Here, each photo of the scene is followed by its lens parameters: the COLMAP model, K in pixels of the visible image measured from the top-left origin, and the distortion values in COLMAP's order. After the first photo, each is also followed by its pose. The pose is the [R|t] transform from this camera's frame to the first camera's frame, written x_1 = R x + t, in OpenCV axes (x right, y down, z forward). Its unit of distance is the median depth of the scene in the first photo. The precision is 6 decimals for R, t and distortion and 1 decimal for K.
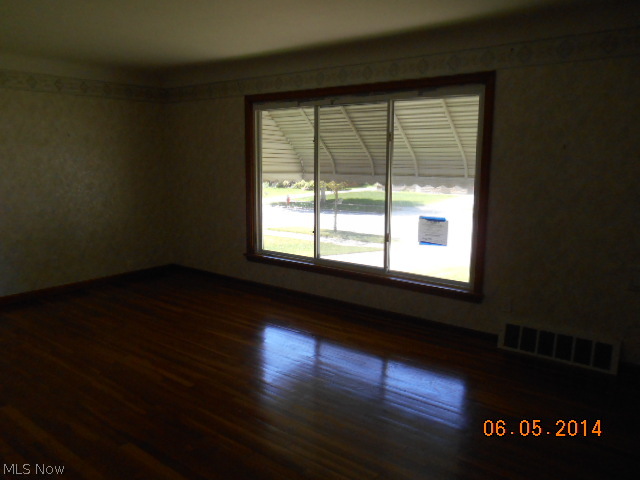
lens RADIAL K [[497.4, 0, 322.6], [0, 497.4, 240.2], [0, 0, 1]] dist [-0.010216, -0.001080]
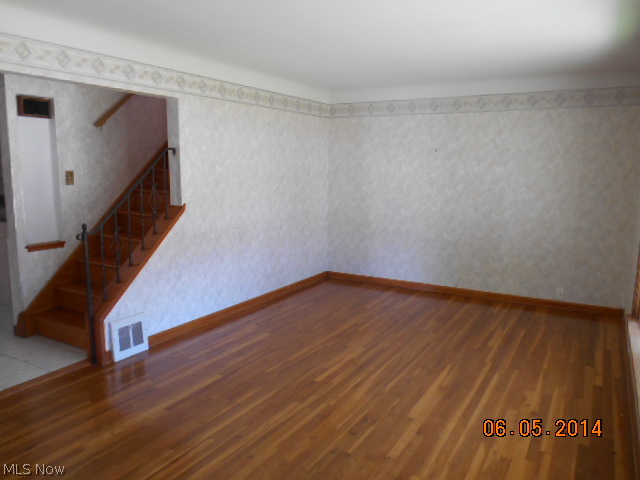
lens RADIAL K [[497.4, 0, 322.6], [0, 497.4, 240.4], [0, 0, 1]] dist [-0.010216, -0.001080]
pose [[0.145295, 0.143989, -0.978855, 0.478436], [-0.179041, 0.976846, 0.117118, -0.084619], [0.973054, 0.158238, 0.167711, 0.503640]]
